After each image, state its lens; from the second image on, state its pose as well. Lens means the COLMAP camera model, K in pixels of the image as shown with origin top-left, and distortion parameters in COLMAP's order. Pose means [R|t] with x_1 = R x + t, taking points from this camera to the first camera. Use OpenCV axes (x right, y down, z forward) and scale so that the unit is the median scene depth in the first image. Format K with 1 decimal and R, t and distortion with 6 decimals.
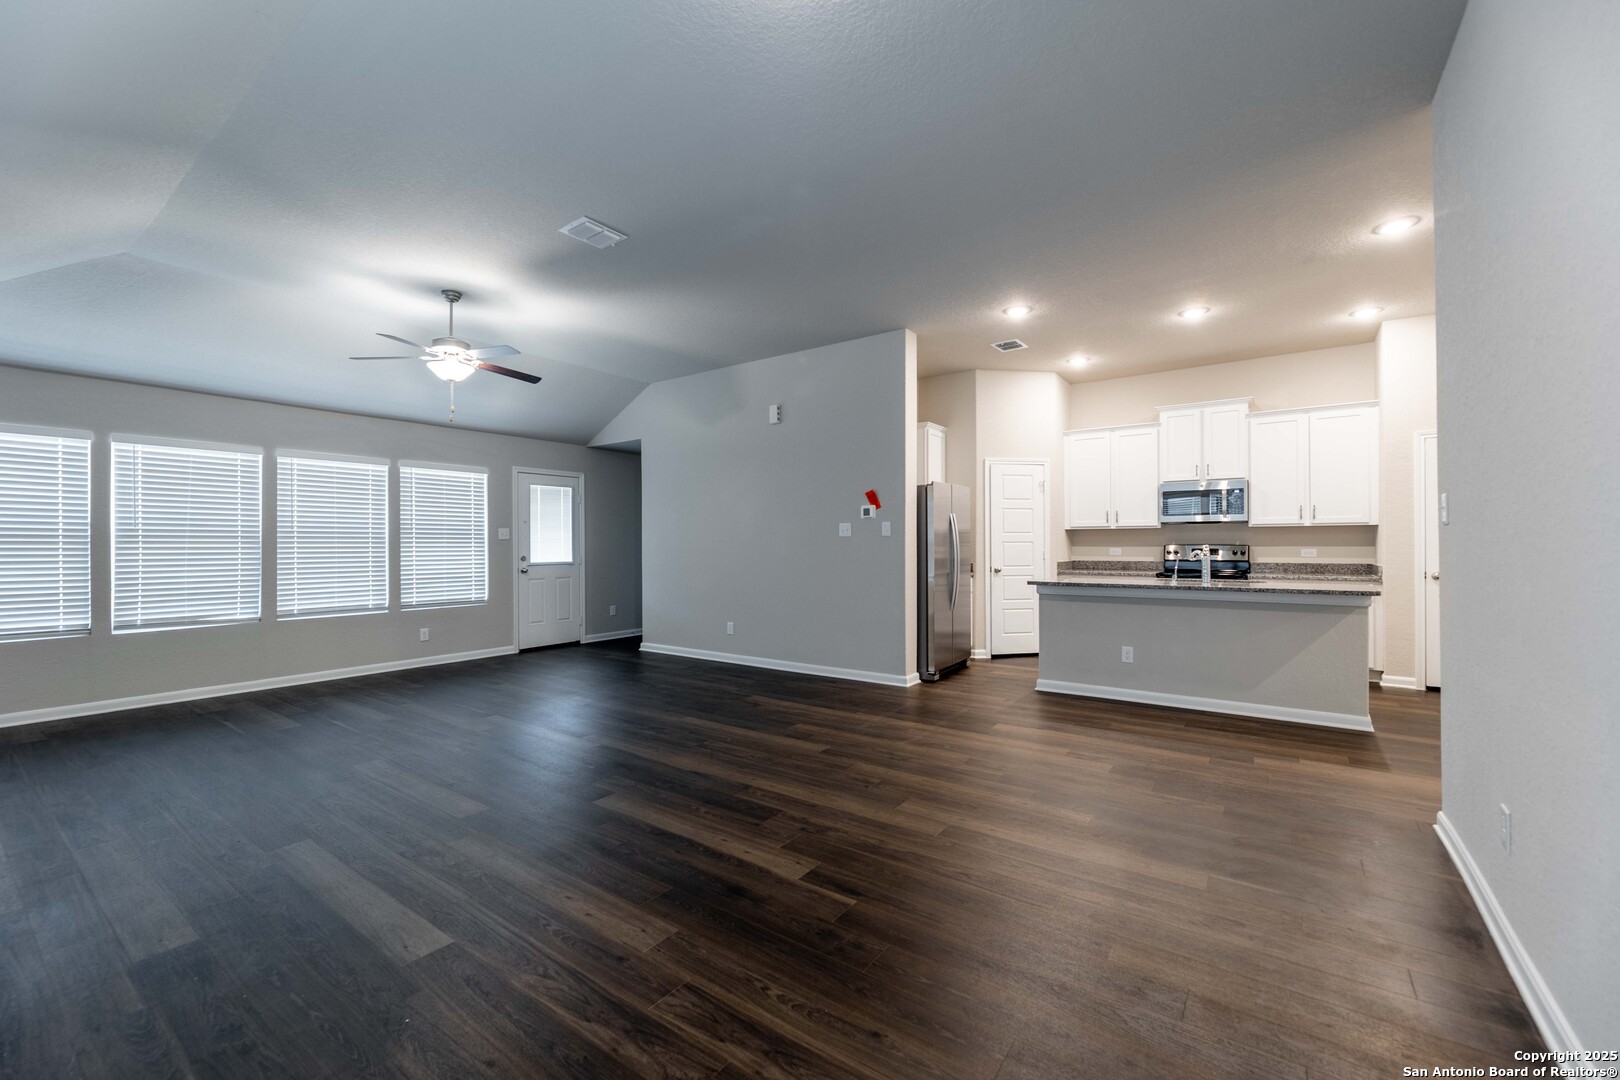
lens RADIAL K [[658.2, 0, 805.0], [0, 658.2, 539.7], [0, 0, 1]] dist [0.000250, 0.000018]
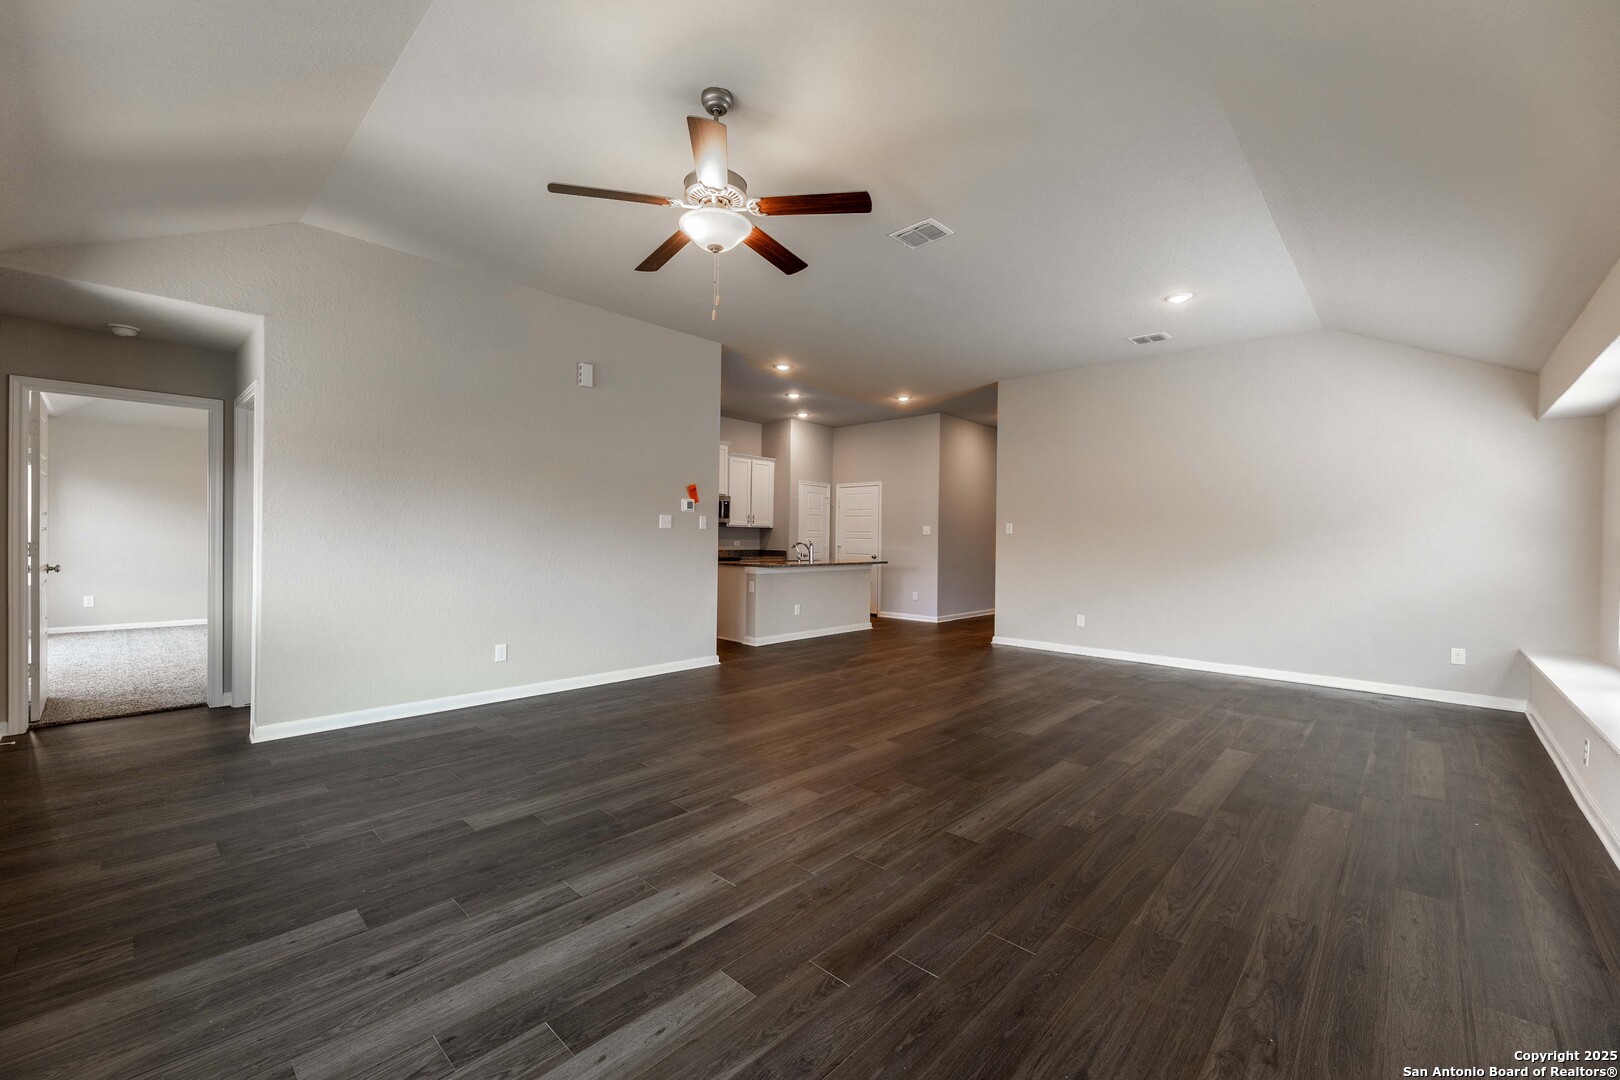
lens RADIAL K [[644.7, 0, 810.0], [0, 644.7, 540.0], [0, 0, 1]] dist [0.000785, 0.000029]
pose [[0.123151, 0.002459, 0.992385, -0.834812], [-0.018340, 0.999832, -0.000202, 0.008442], [-0.992219, -0.018176, 0.123175, 0.649949]]
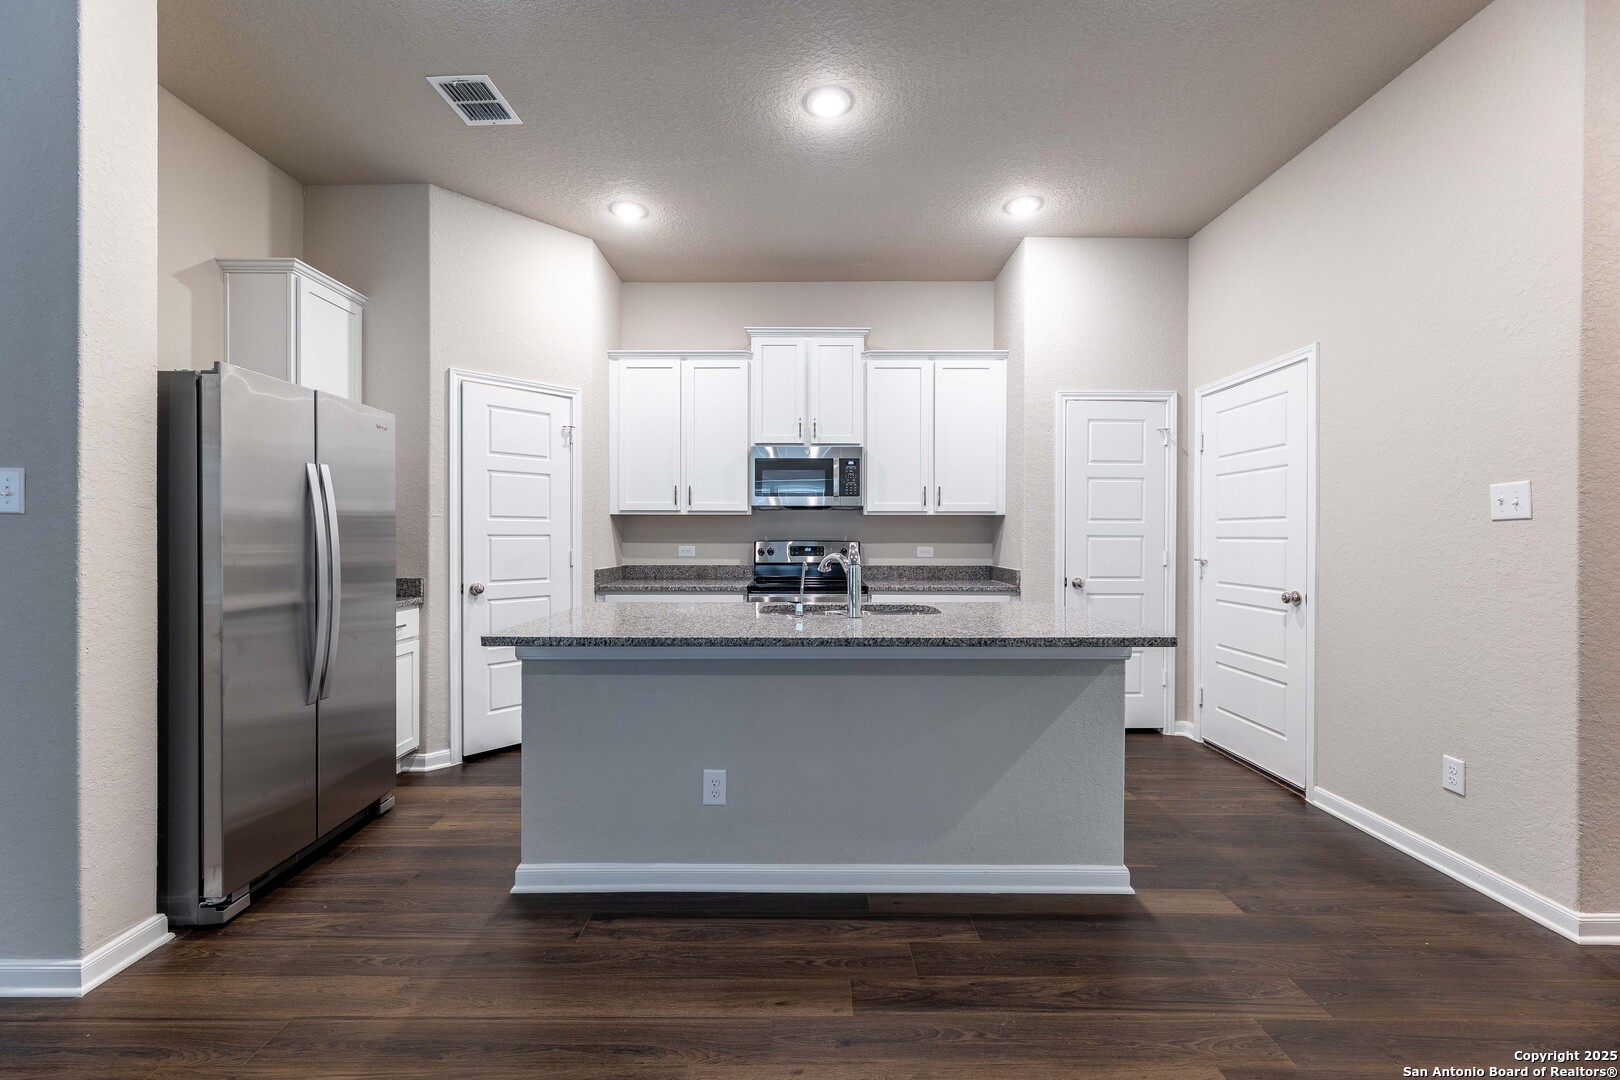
lens RADIAL K [[658.2, 0, 805.0], [0, 658.2, 539.7], [0, 0, 1]] dist [0.000250, 0.000018]
pose [[0.811370, 0.001311, 0.584532, 0.227519], [-0.007367, 0.999941, 0.007983, 0.001385], [-0.584487, -0.010784, 0.811332, 0.494044]]
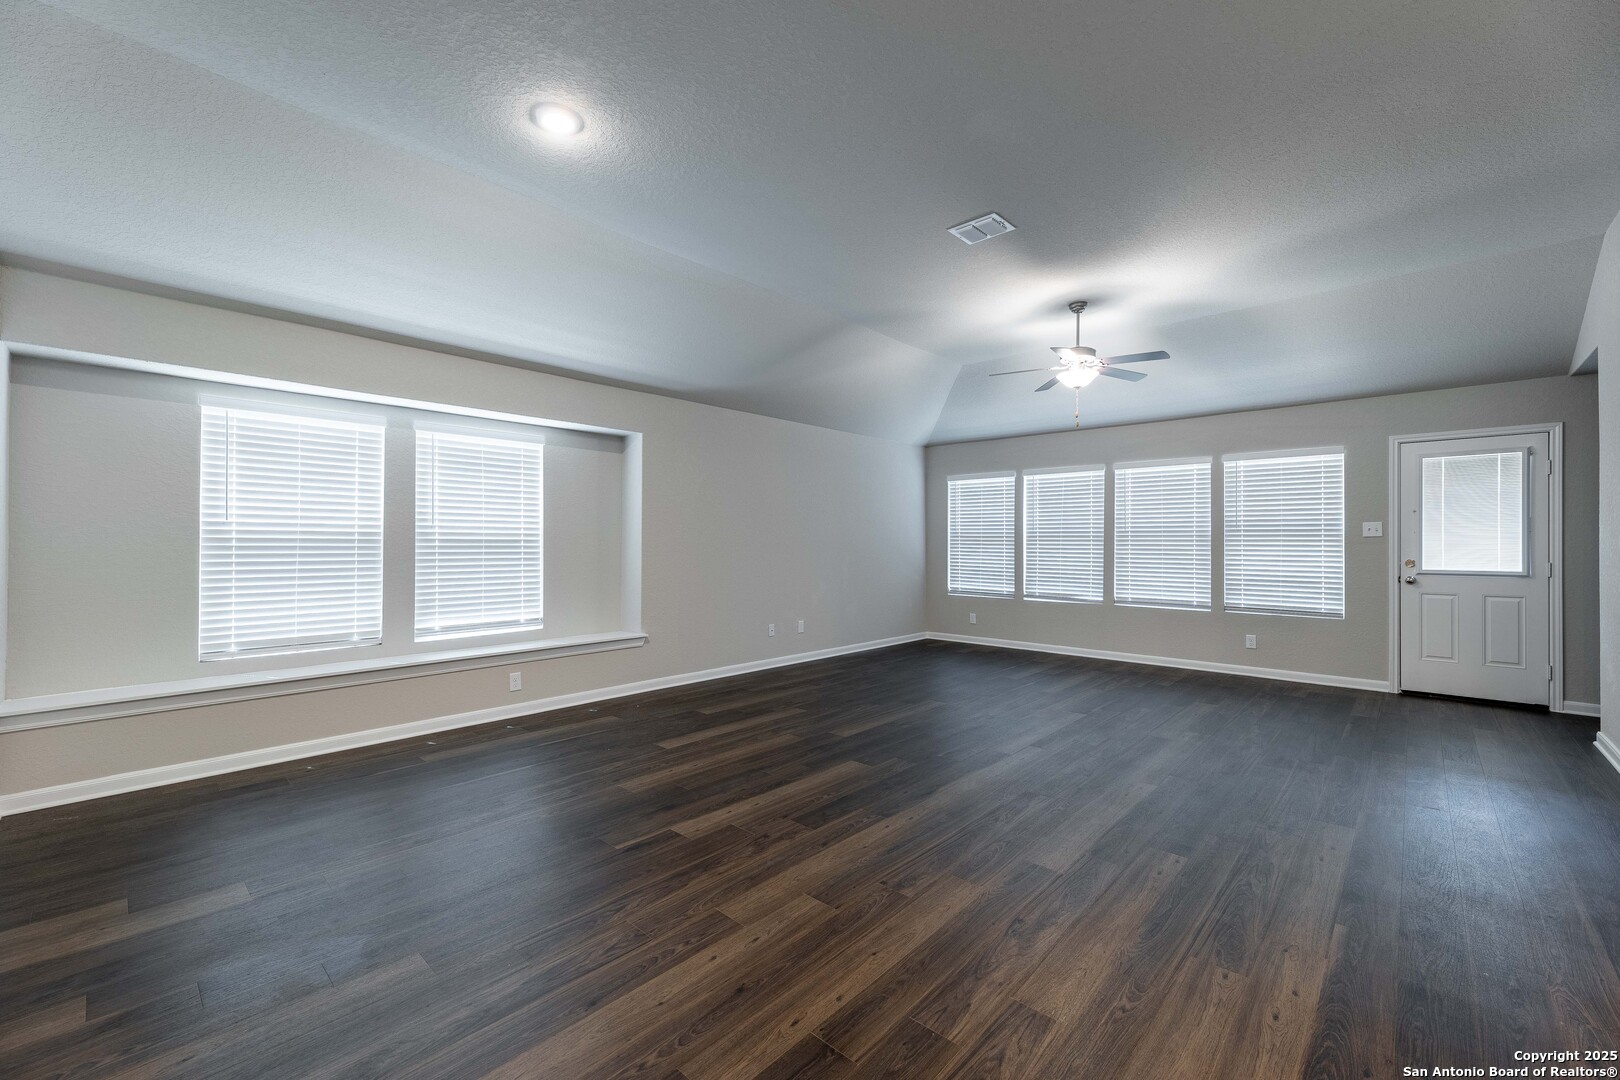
lens RADIAL K [[658.2, 0, 805.0], [0, 658.2, 539.7], [0, 0, 1]] dist [0.000250, 0.000018]
pose [[-0.124692, 0.000082, -0.992195, 0.434002], [0.004266, 0.999991, -0.000454, 0.000814], [0.992186, -0.004289, -0.124692, 0.536417]]
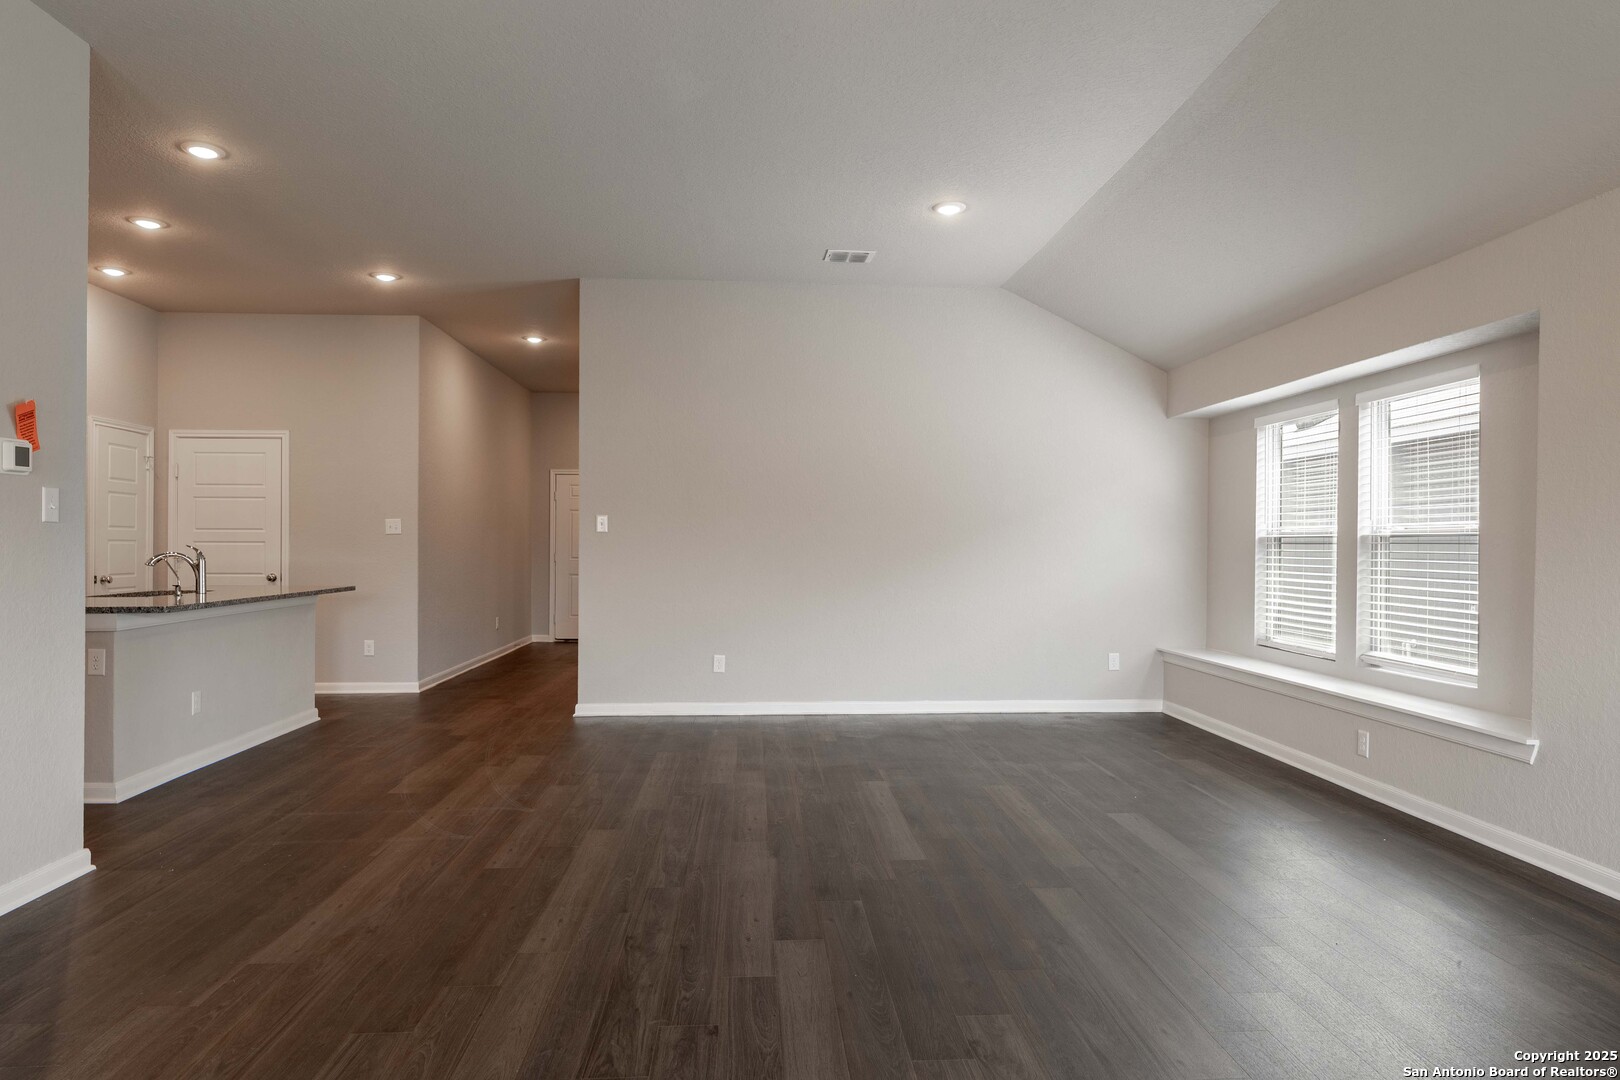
lens RADIAL K [[959.6, 0, 801.0], [0, 959.6, 535.5], [0, 0, 1]] dist [-0.005205, -0.001325]
pose [[-0.628194, 0.009341, 0.778001, -0.579102], [-0.003677, 0.999881, -0.014974, 0.008997], [-0.778048, -0.012268, -0.628085, 0.939909]]
